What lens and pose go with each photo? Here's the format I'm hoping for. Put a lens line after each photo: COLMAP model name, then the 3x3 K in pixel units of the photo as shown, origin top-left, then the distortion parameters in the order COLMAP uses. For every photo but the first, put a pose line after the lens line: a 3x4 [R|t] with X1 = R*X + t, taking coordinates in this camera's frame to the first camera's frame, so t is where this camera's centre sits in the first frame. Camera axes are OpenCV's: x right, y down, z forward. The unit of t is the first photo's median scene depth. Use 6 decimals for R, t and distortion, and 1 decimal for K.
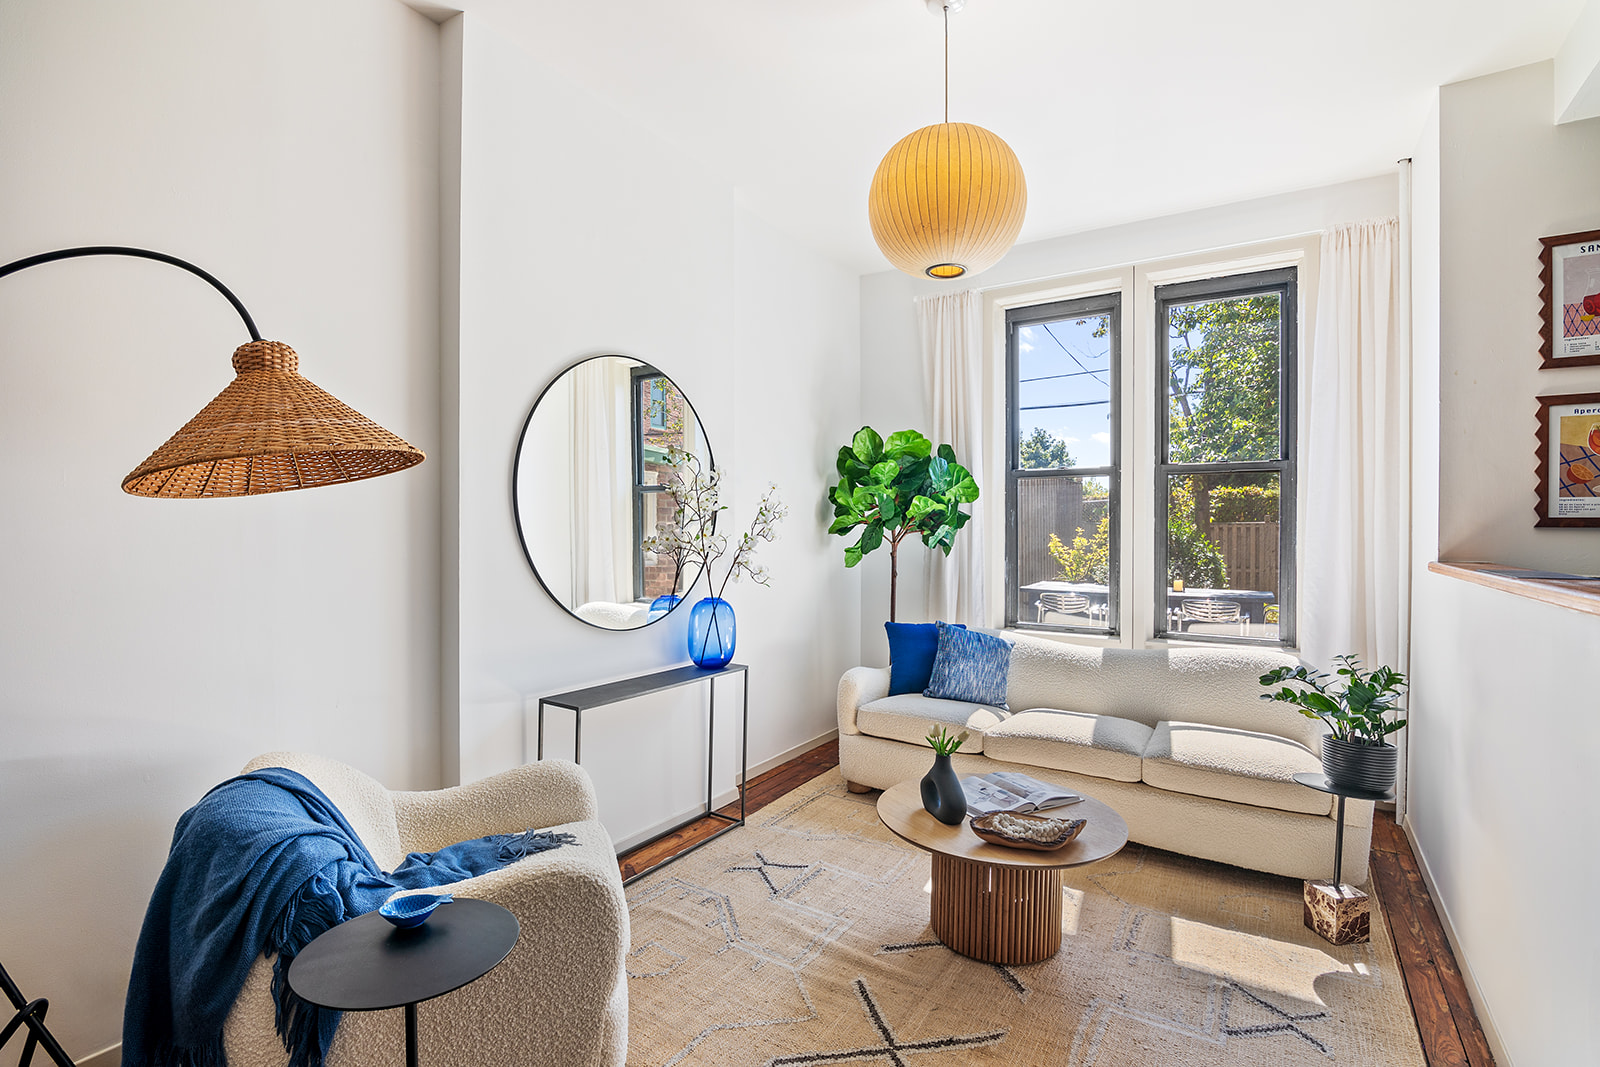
lens RADIAL K [[766.8, 0, 803.3], [0, 766.8, 527.1], [0, 0, 1]] dist [-0.004807, -0.000991]
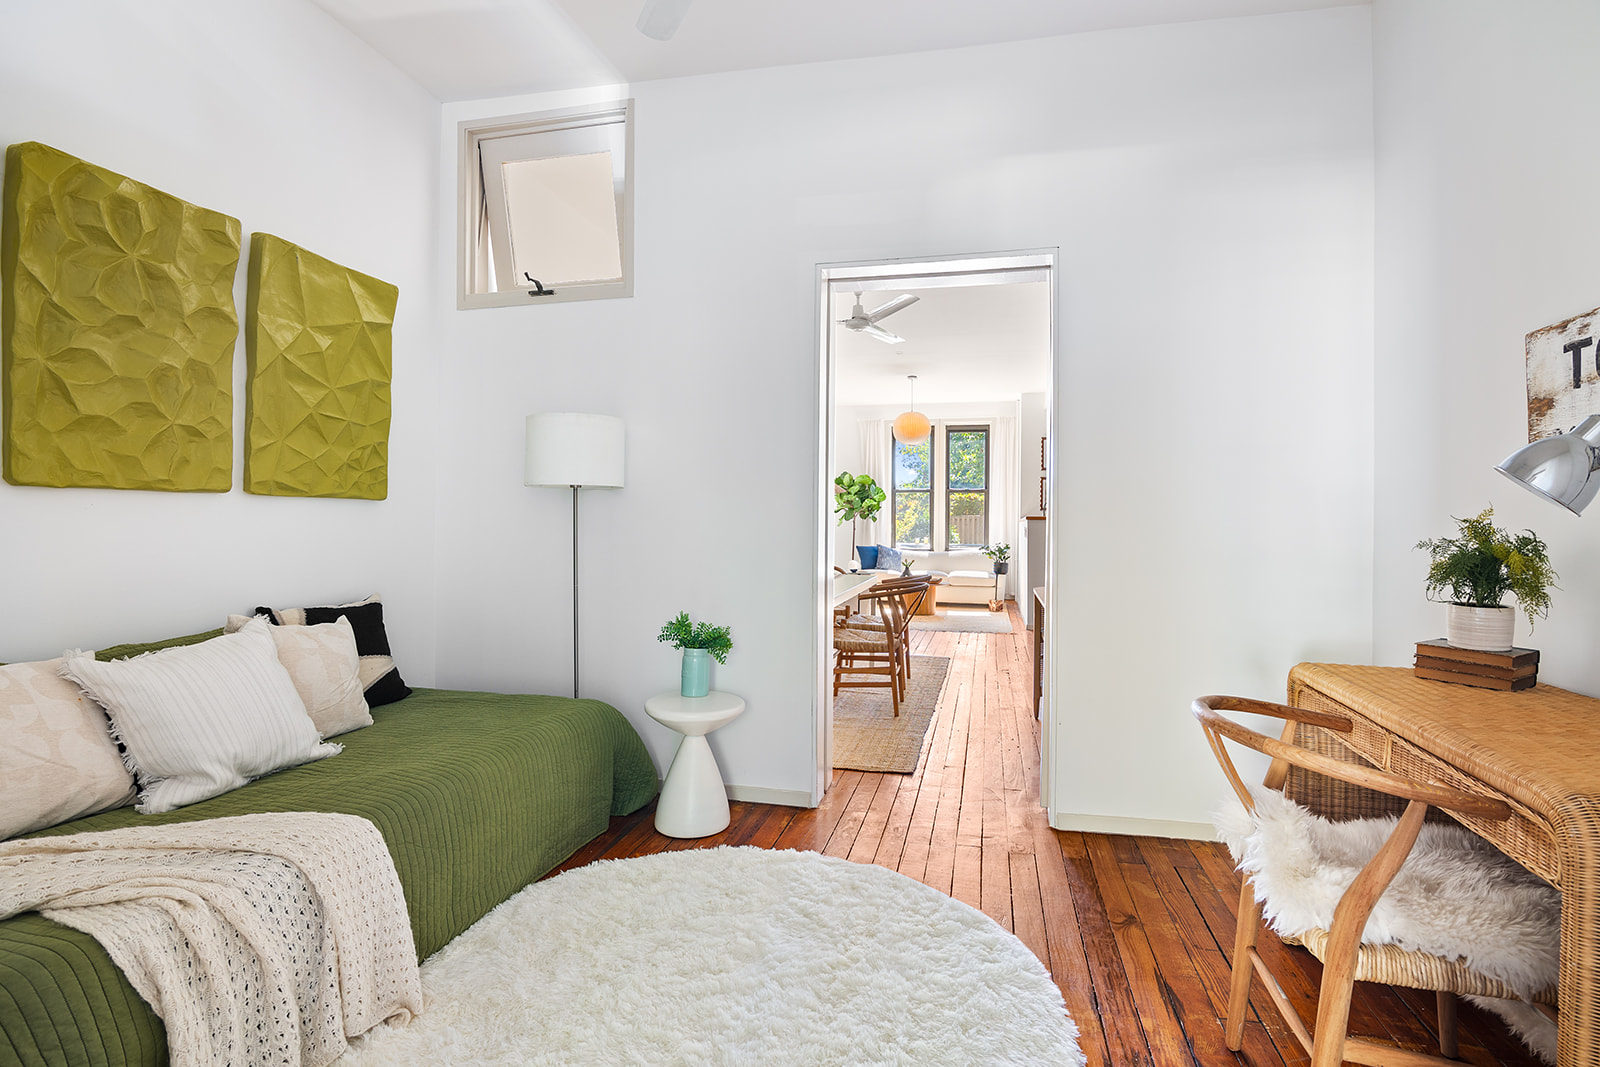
lens RADIAL K [[766.8, 0, 799.7], [0, 766.8, 530.3], [0, 0, 1]] dist [-0.004807, -0.000991]
pose [[0.951341, 0.001303, 0.308138, -0.904748], [-0.003961, 0.999960, 0.008003, 0.048961], [-0.308115, -0.008834, 0.951308, -1.493103]]
